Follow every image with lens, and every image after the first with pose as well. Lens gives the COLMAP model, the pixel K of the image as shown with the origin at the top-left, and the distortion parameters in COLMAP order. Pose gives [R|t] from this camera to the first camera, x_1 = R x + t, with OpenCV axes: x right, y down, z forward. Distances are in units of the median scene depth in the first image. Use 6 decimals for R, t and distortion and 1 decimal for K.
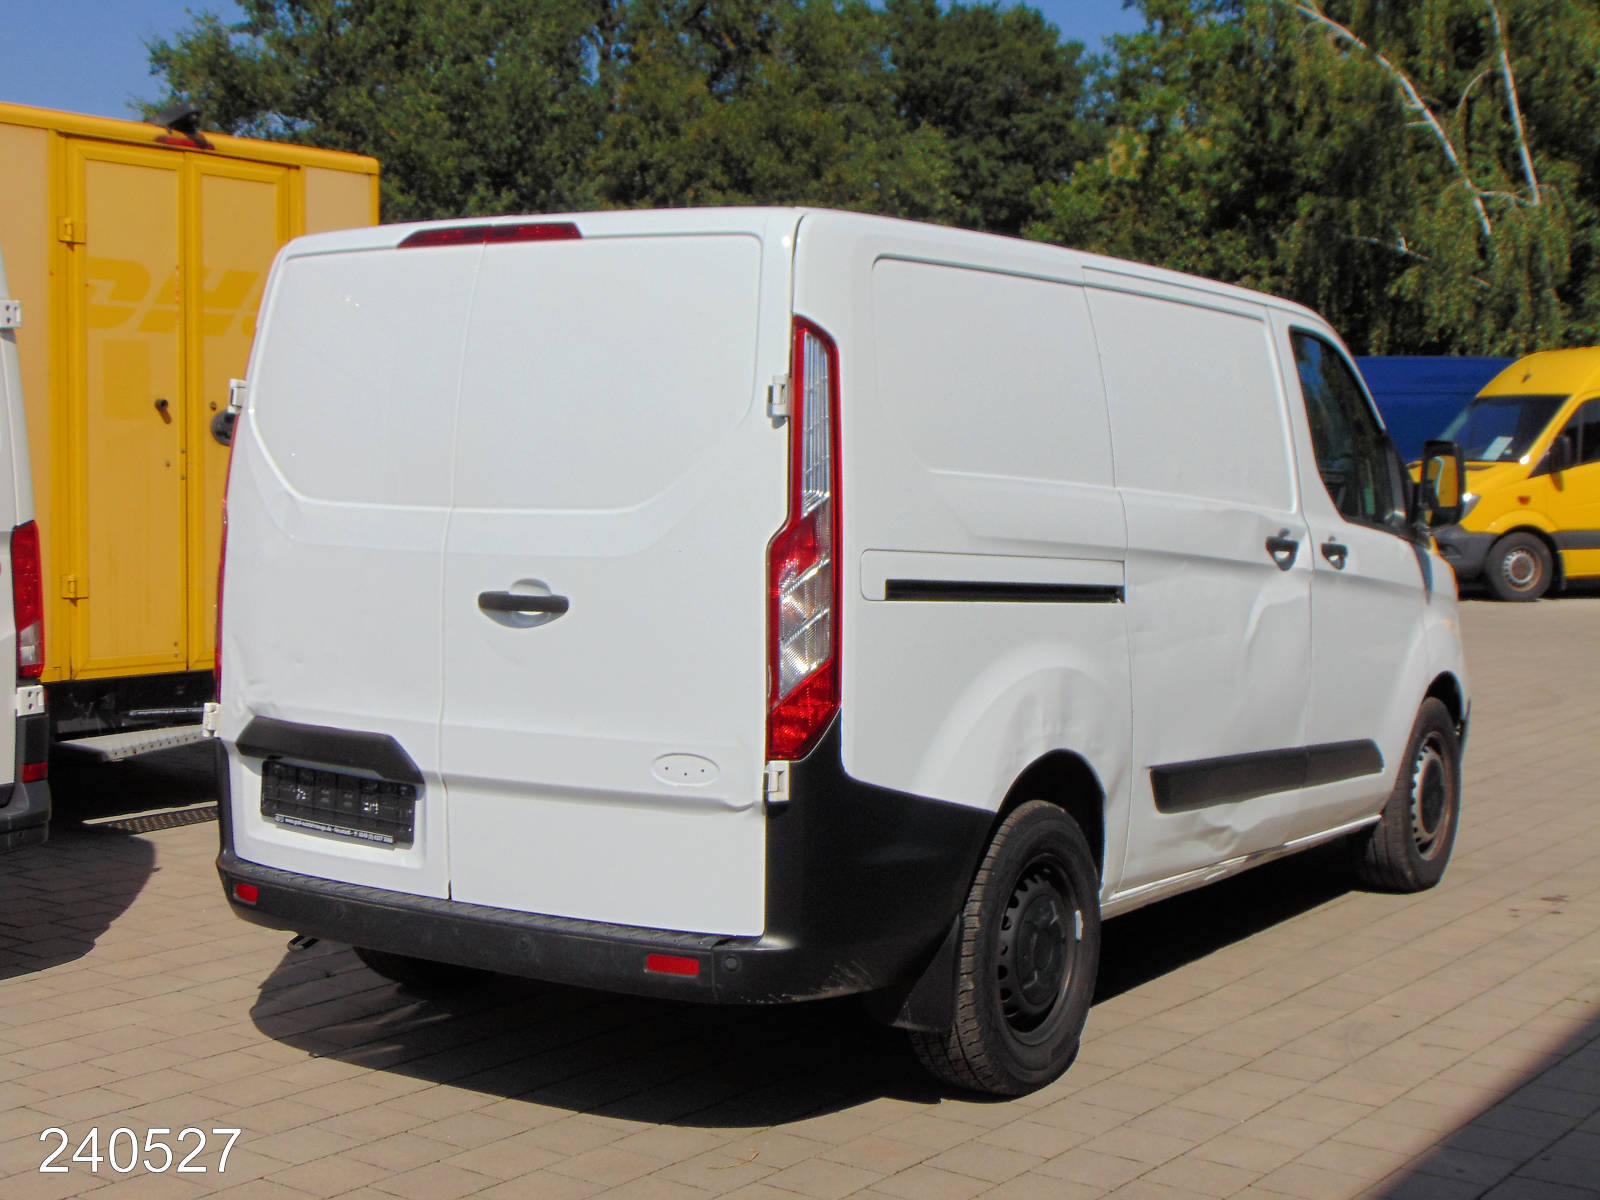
lens RADIAL K [[2143.8, 0, 800.0], [0, 2143.8, 600.0], [0, 0, 1]] dist [0.062982, -0.006713]
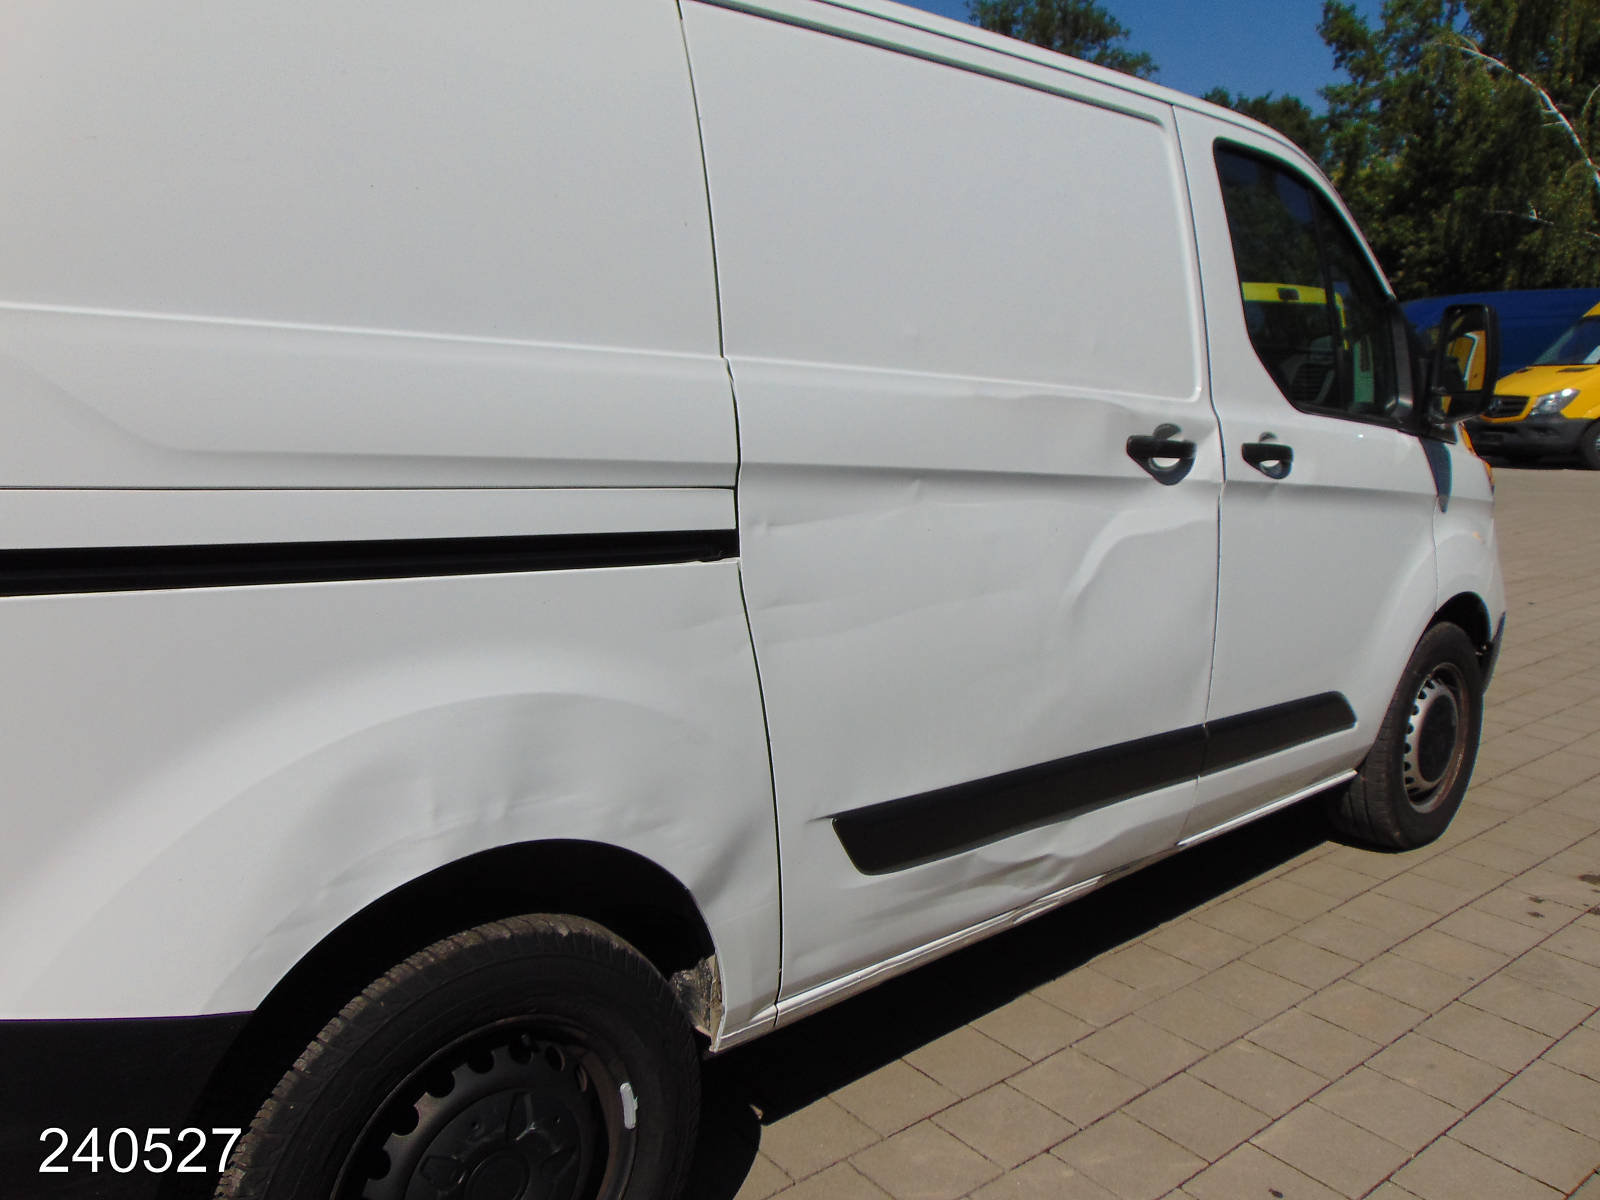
lens RADIAL K [[1167.3, 0, 800.0], [0, 1167.3, 600.0], [0, 0, 1]] dist [0.007898, 0.003907]
pose [[0.959847, 0.027053, -0.279216, 0.179652], [0.004328, 0.993792, 0.111166, -0.015774], [0.280490, -0.107911, 0.953772, 0.495318]]
